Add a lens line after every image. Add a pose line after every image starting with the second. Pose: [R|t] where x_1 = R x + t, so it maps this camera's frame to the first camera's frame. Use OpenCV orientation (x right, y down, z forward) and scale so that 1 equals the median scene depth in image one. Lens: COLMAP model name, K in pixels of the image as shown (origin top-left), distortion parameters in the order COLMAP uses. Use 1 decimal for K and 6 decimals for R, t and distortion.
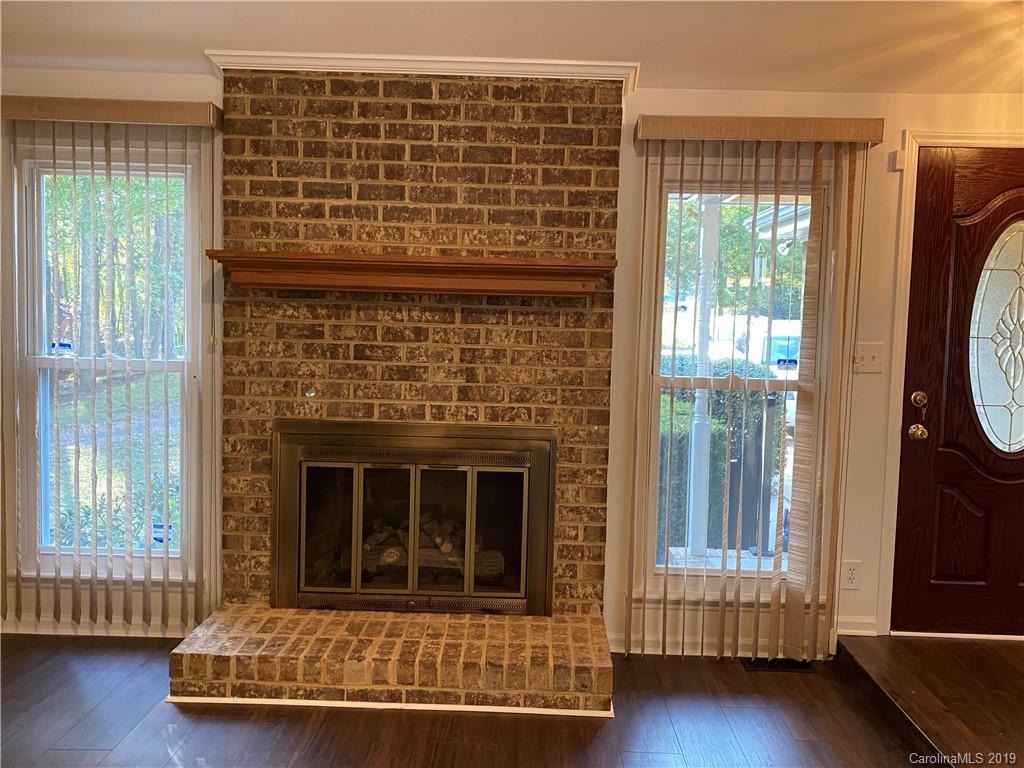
lens RADIAL K [[951.5, 0, 507.4], [0, 951.5, 385.3], [0, 0, 1]] dist [-0.000197, 0.000000]
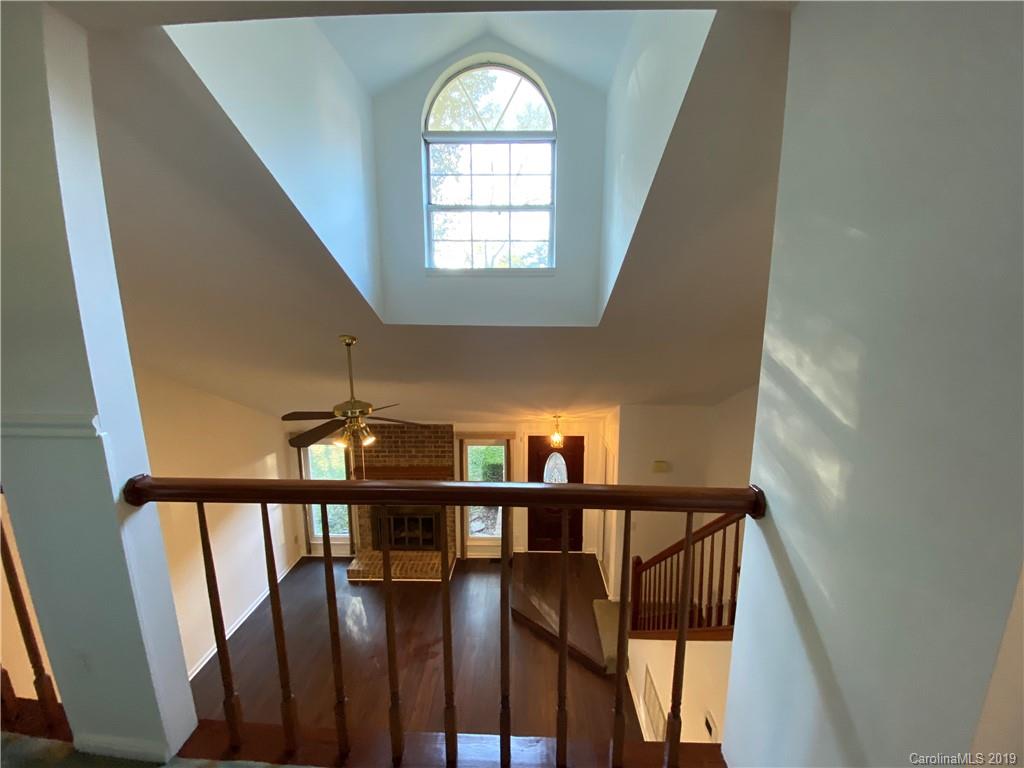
lens RADIAL K [[422.1, 0, 515.0], [0, 422.1, 376.2], [0, 0, 1]] dist [-0.007878, -0.004674]
pose [[0.999636, -0.026966, 0.000985, 0.384945], [0.026817, 0.996833, 0.074868, -0.637522], [-0.003001, -0.074814, 0.997193, -0.750014]]
